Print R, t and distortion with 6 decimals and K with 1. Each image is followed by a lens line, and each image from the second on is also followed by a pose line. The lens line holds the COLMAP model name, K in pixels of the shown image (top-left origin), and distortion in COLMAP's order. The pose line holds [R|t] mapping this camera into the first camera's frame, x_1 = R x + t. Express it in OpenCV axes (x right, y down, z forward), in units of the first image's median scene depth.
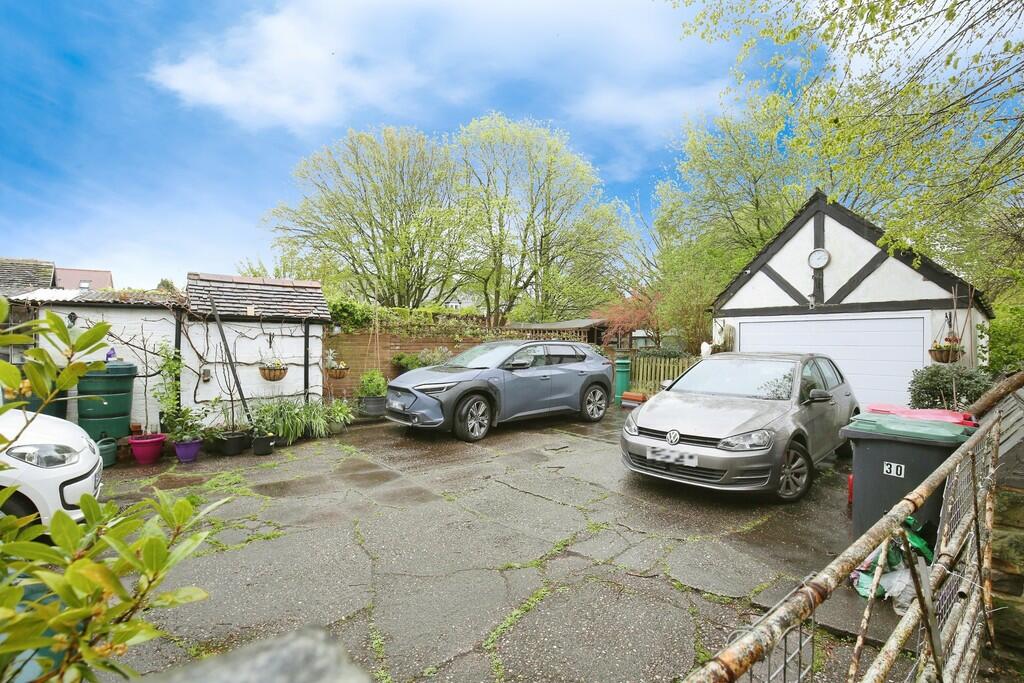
lens RADIAL K [[477.4, 0, 512.8], [0, 477.4, 338.8], [0, 0, 1]] dist [-0.000270, -0.000007]
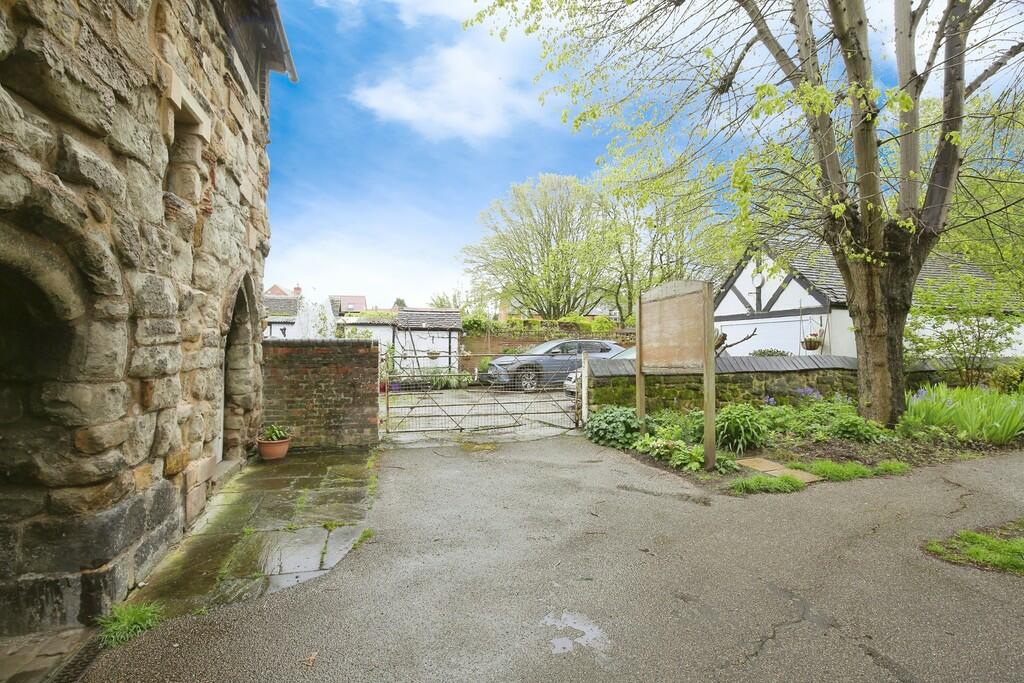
lens RADIAL K [[477.4, 0, 511.0], [0, 477.4, 343.7], [0, 0, 1]] dist [-0.000270, -0.000007]
pose [[0.919586, -0.005992, -0.392843, 0.546704], [0.003337, 0.999967, -0.007441, 0.034164], [0.392875, 0.005531, 0.919575, -0.670048]]
